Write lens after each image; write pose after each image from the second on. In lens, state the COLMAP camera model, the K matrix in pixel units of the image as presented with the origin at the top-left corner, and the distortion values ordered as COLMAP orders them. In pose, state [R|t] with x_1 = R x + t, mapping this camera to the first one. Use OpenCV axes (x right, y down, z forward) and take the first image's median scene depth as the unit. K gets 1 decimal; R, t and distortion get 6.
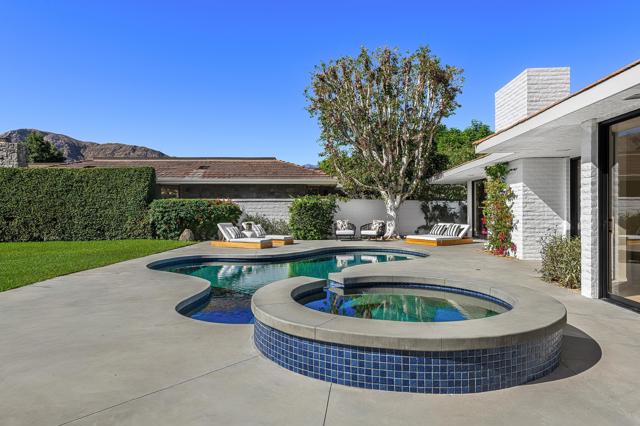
lens RADIAL K [[409.4, 0, 319.4], [0, 409.4, 212.5], [0, 0, 1]] dist [0.022063, -0.001873]
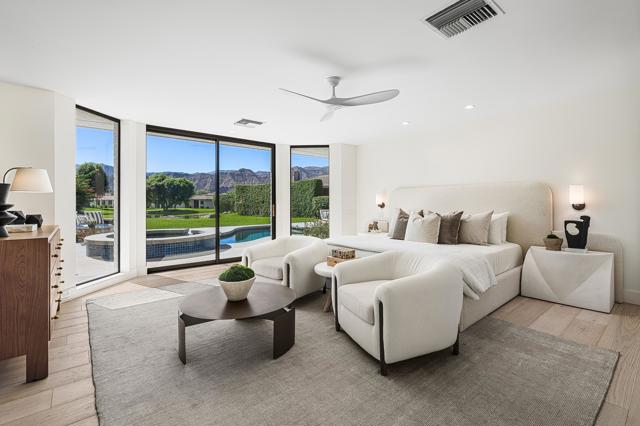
lens RADIAL K [[290.9, 0, 321.1], [0, 290.9, 203.4], [0, 0, 1]] dist [-0.000740, 0.000448]
pose [[0.682824, 0.001986, -0.730581, 0.565382], [-0.006476, 0.999973, -0.003334, 0.002342], [0.730555, 0.007008, 0.682818, 0.127232]]
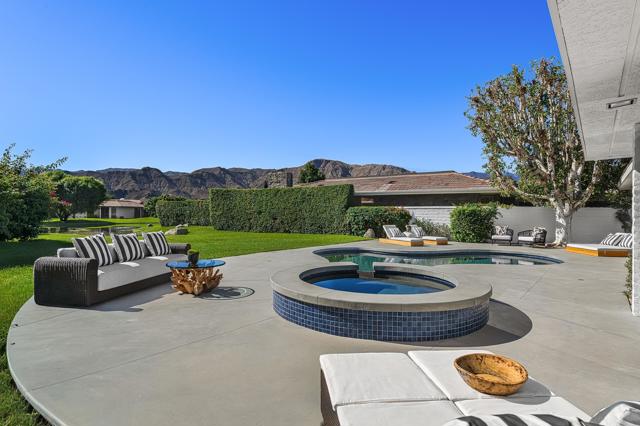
lens RADIAL K [[343.3, 0, 319.6], [0, 343.3, 215.2], [0, 0, 1]] dist [-0.004847, -0.000570]
pose [[0.814062, 0.013724, -0.580616, 0.193087], [-0.016571, 0.999863, 0.000400, -0.002092], [0.580541, 0.009295, 0.814178, -0.015589]]
